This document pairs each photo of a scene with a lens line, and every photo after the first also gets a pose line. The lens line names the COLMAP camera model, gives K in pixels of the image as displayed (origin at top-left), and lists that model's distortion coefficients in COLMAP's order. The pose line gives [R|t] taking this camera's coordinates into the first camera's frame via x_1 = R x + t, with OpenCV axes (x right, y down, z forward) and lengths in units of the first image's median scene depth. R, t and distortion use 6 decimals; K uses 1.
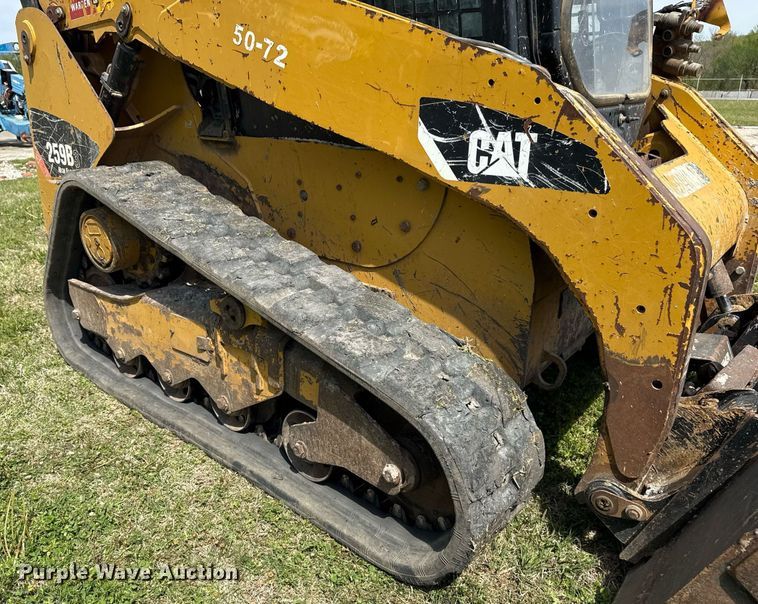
lens RADIAL K [[587.6, 0, 340.3], [0, 587.6, 307.0], [0, 0, 1]] dist [0.042462, -0.053535]
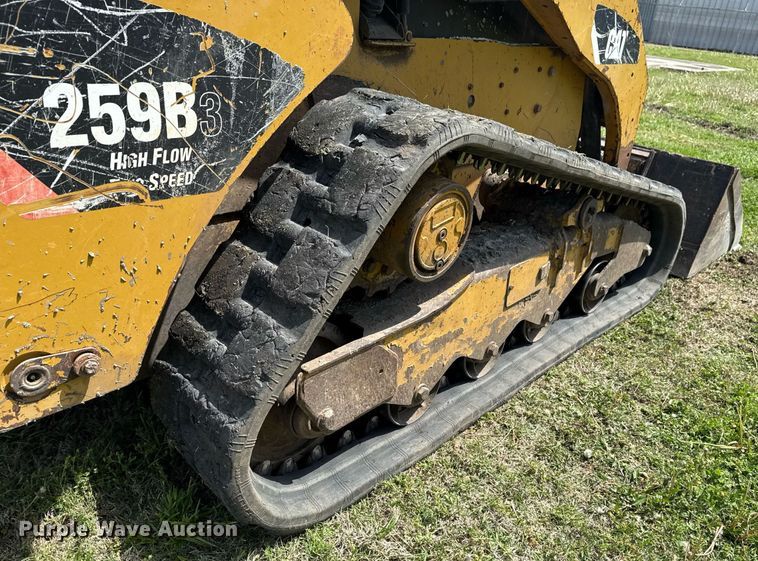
lens RADIAL K [[588.4, 0, 413.5], [0, 588.4, 310.2], [0, 0, 1]] dist [0.041287, -0.058072]
pose [[0.012724, -0.455376, 0.890208, -1.293483], [0.260599, 0.861024, 0.436722, -0.412833], [-0.965363, 0.226430, 0.129626, 1.265849]]
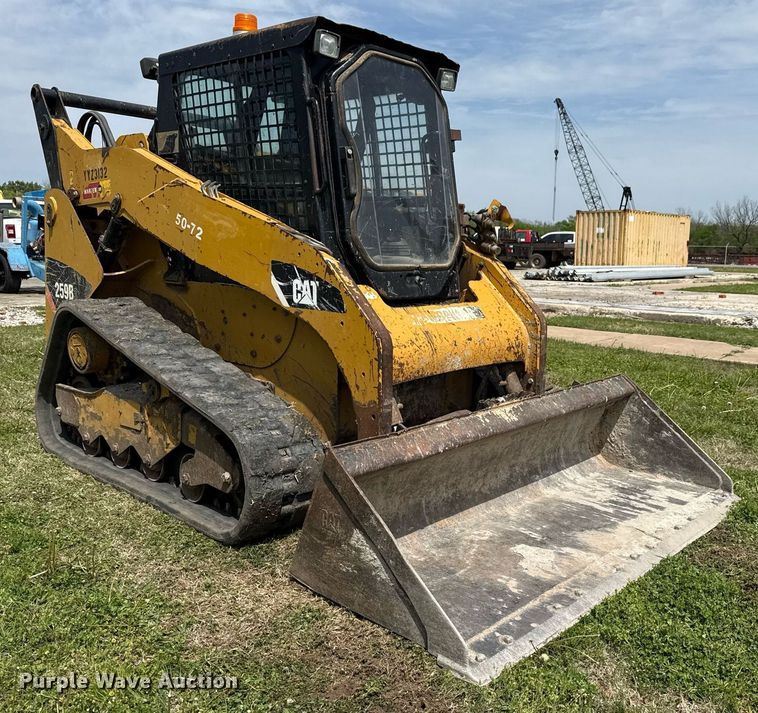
lens RADIAL K [[726.3, 0, 485.8], [0, 726.3, 345.8], [0, 0, 1]] dist [0.012712, 0.000000]
pose [[0.998336, 0.029872, 0.049318, 0.598025], [-0.018400, 0.975662, -0.218507, 0.305945], [-0.054645, 0.217236, 0.974588, -0.939146]]
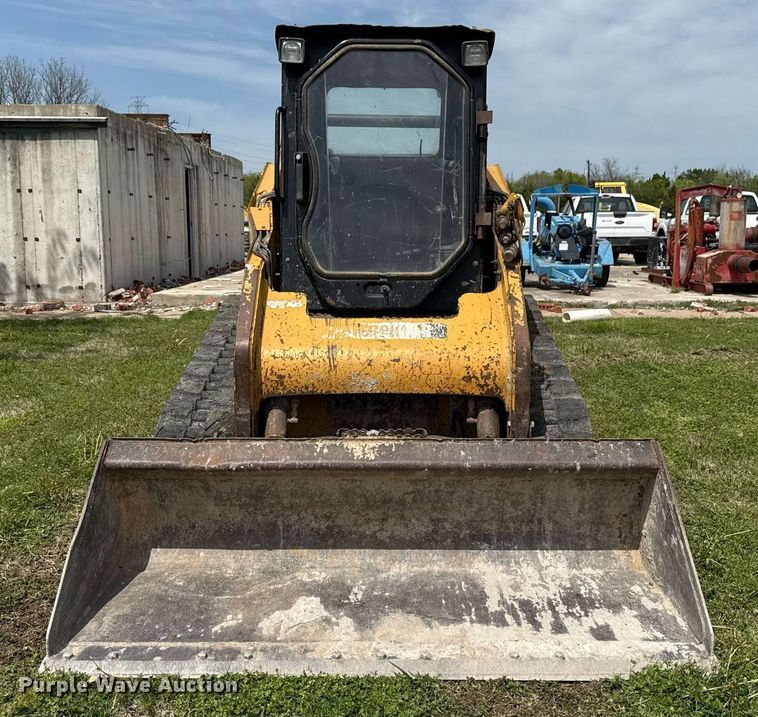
lens RADIAL K [[841.3, 0, 352.2], [0, 841.3, 335.7], [0, 0, 1]] dist [0.045081, 0.000000]
pose [[0.687531, 0.122514, -0.715746, 2.016447], [-0.275239, 0.956083, -0.100736, 0.025448], [0.671971, 0.266261, 0.691057, -0.463284]]
